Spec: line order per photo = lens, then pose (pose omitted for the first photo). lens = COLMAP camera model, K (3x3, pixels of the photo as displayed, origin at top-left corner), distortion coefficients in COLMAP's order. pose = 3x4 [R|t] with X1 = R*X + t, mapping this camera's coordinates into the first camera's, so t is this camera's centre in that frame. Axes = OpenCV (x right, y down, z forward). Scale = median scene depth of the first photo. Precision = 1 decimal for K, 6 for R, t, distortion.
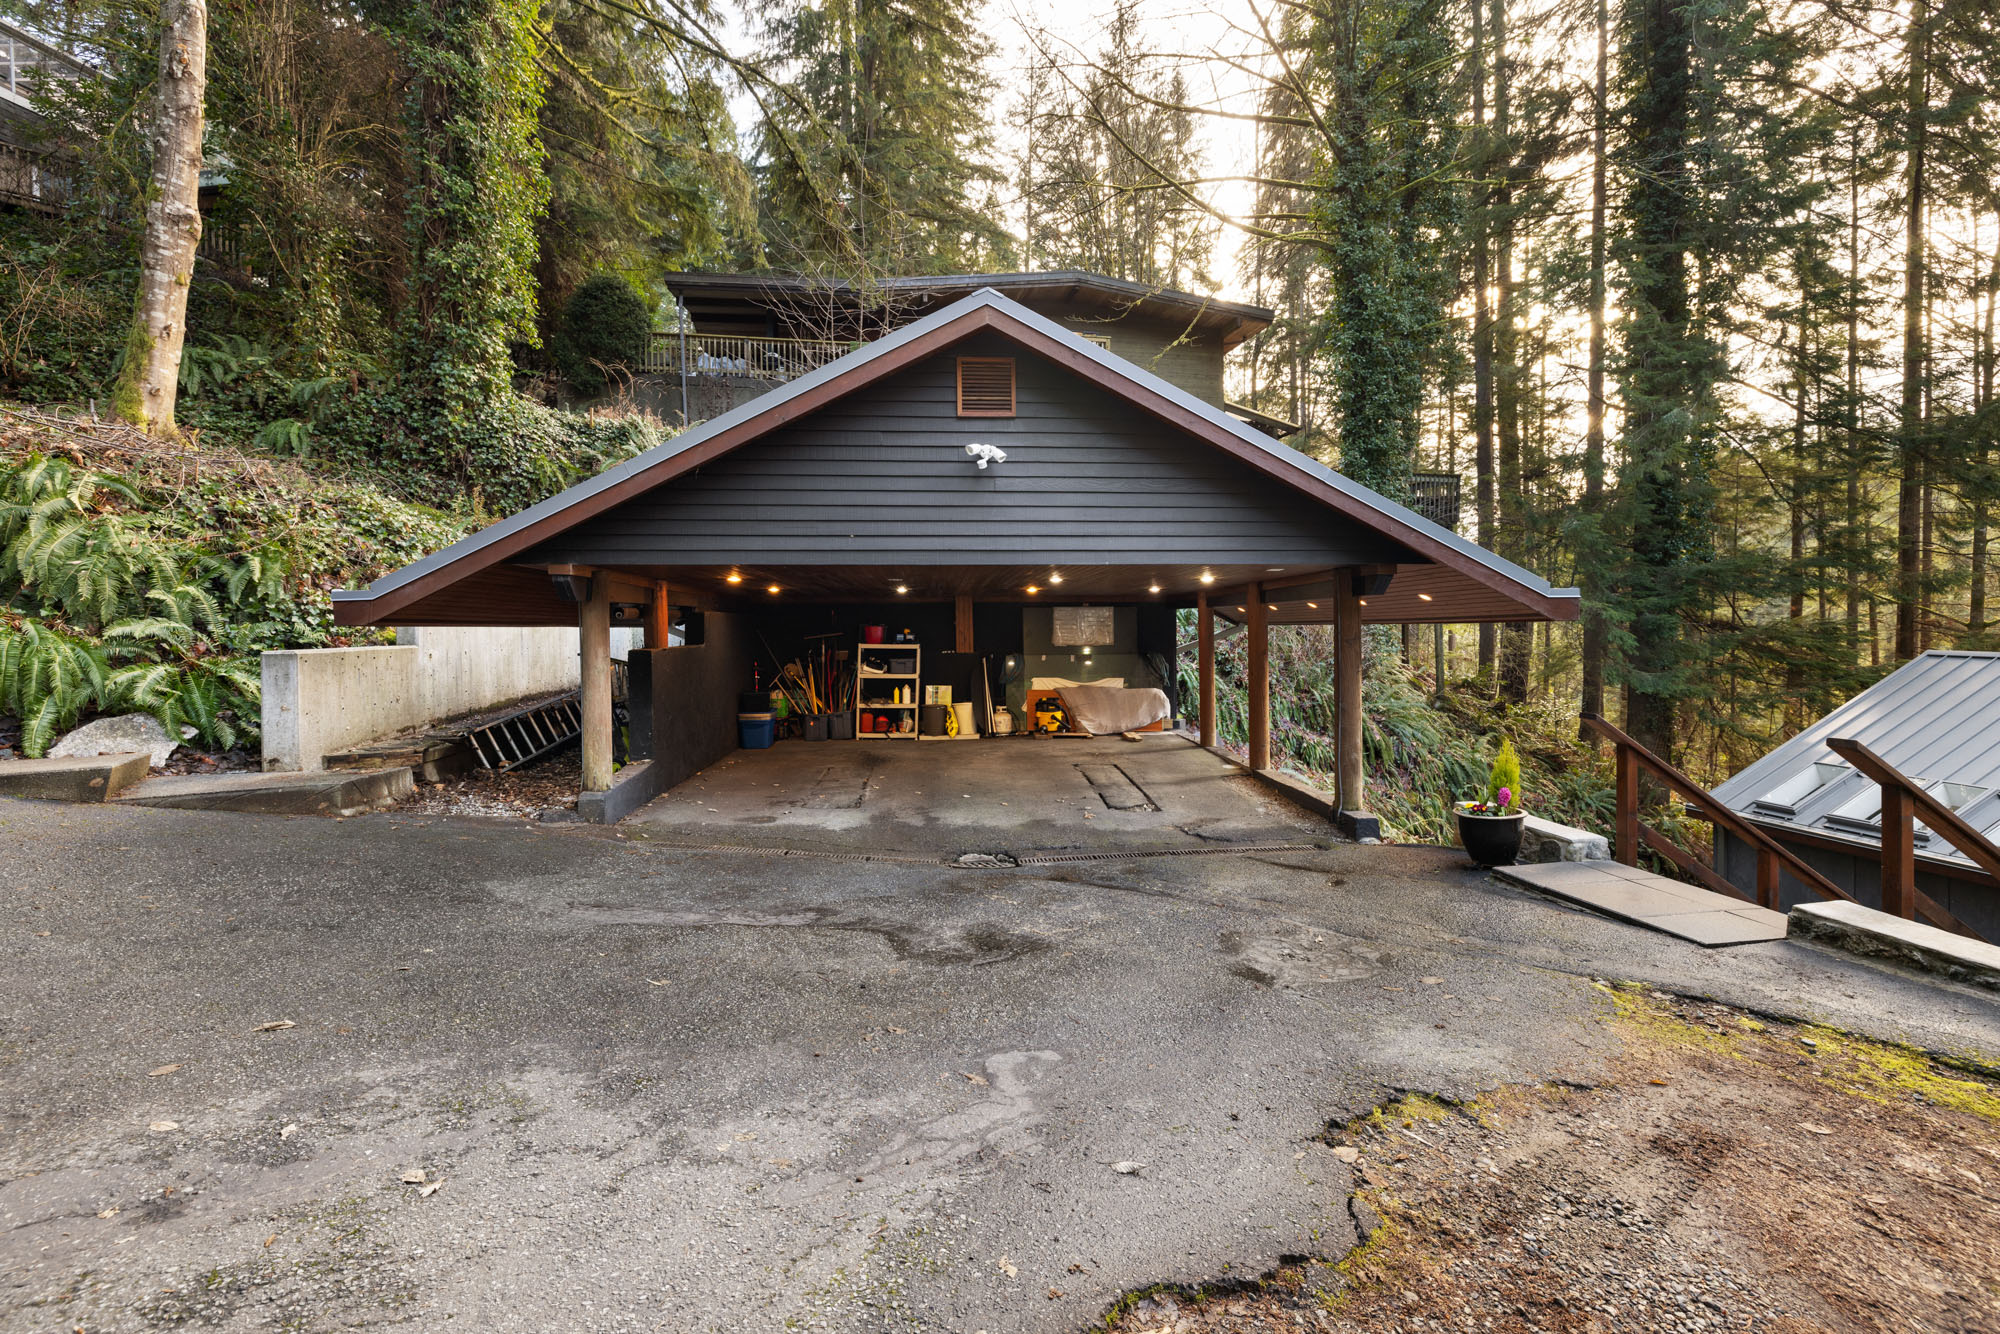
lens RADIAL K [[860.9, 0, 1000.0], [0, 860.9, 667.0], [0, 0, 1]] dist [-0.000946, -0.000032]
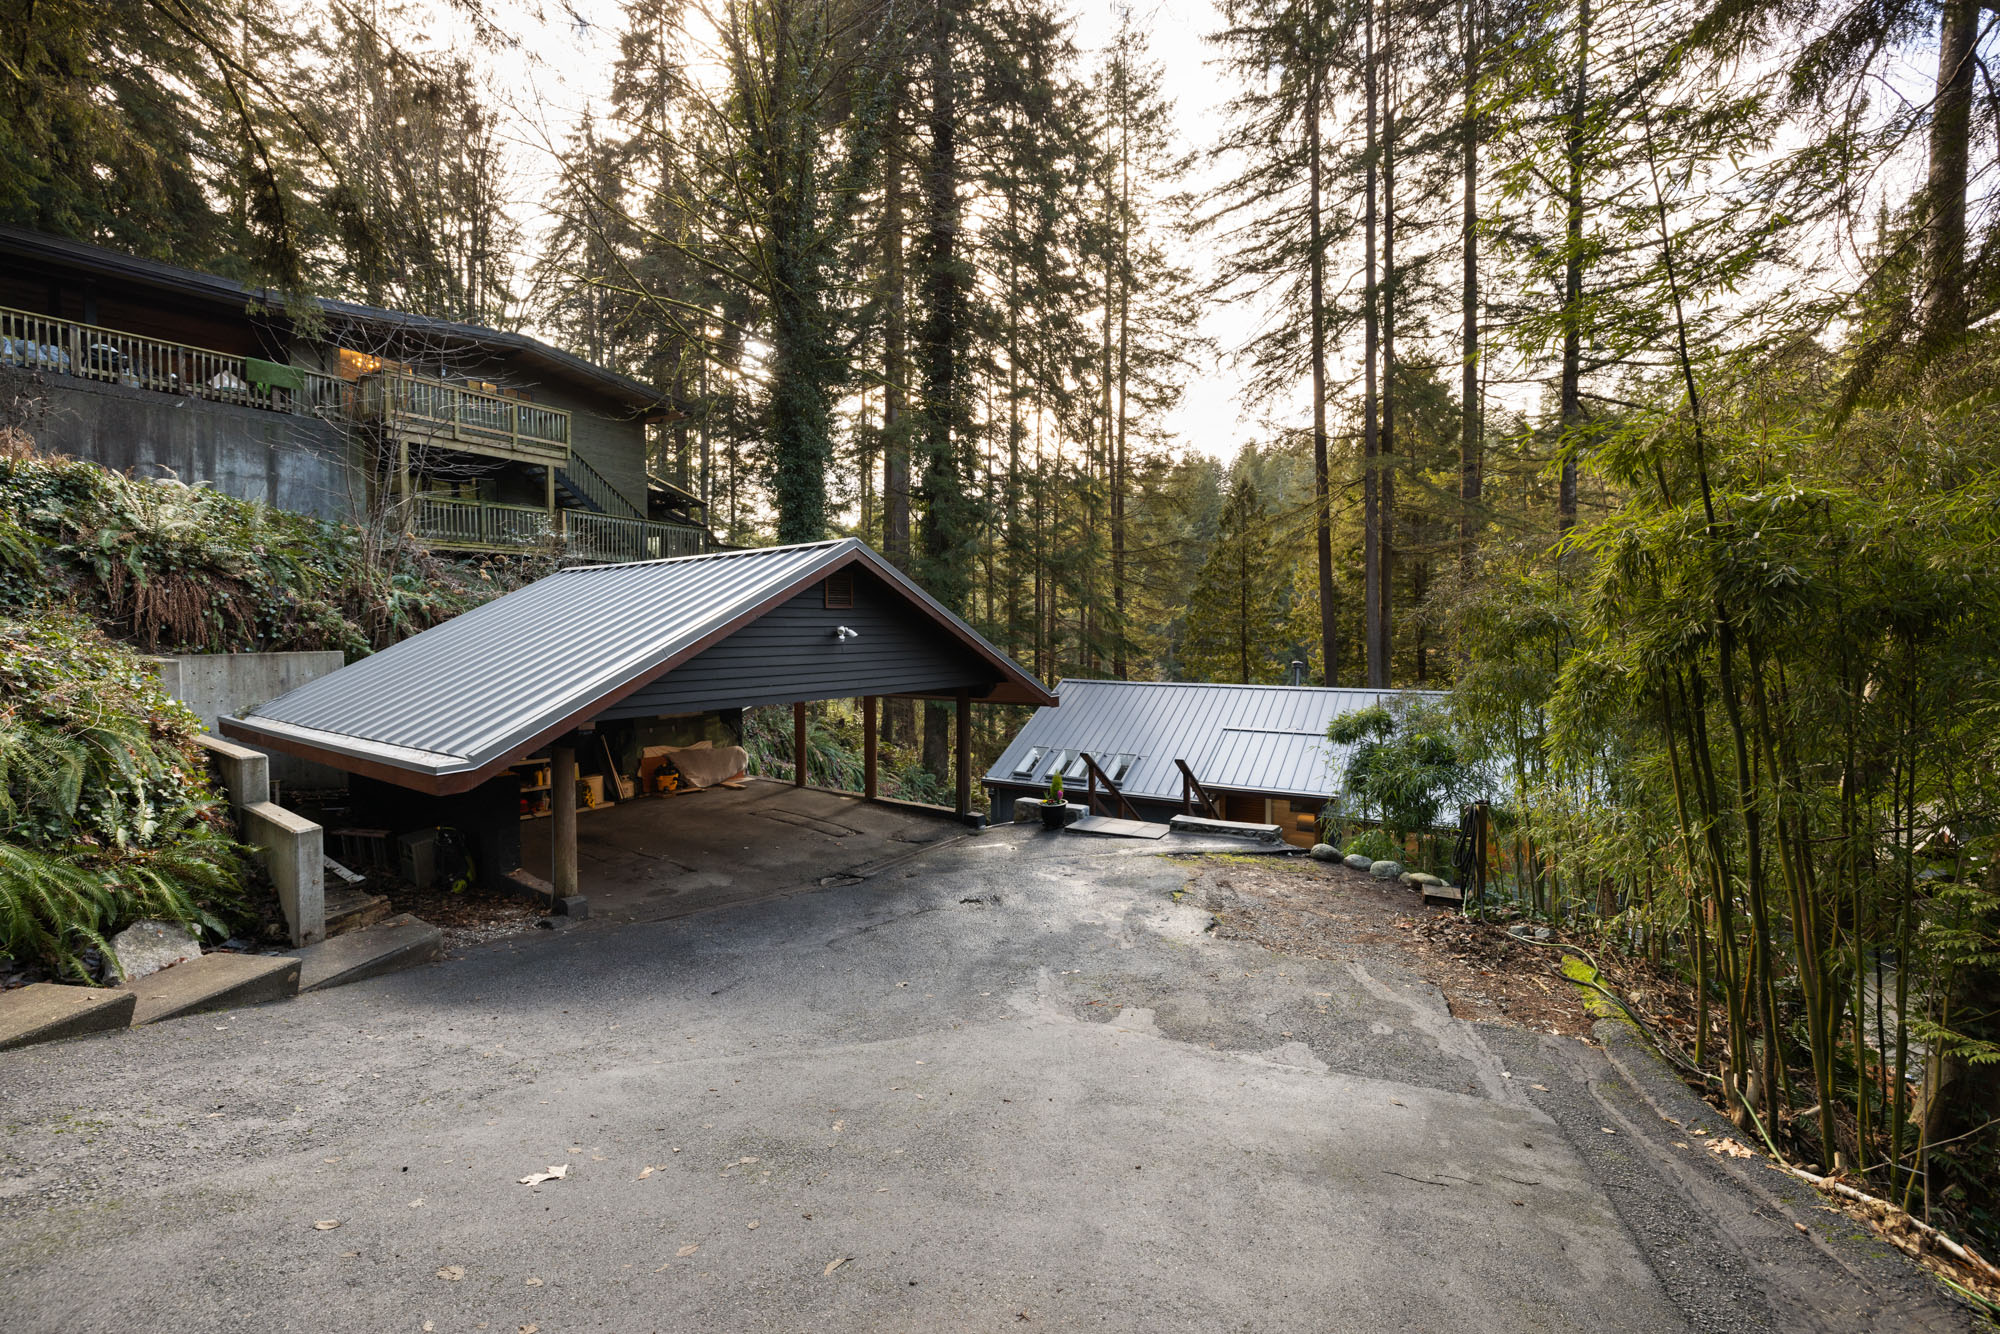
lens RADIAL K [[860.9, 0, 1000.0], [0, 860.9, 667.0], [0, 0, 1]] dist [-0.000946, -0.000032]
pose [[0.651977, -0.033744, 0.757487, -0.539055], [0.035658, 0.999268, 0.013824, -0.097880], [-0.757400, 0.017997, 0.652704, -0.150973]]
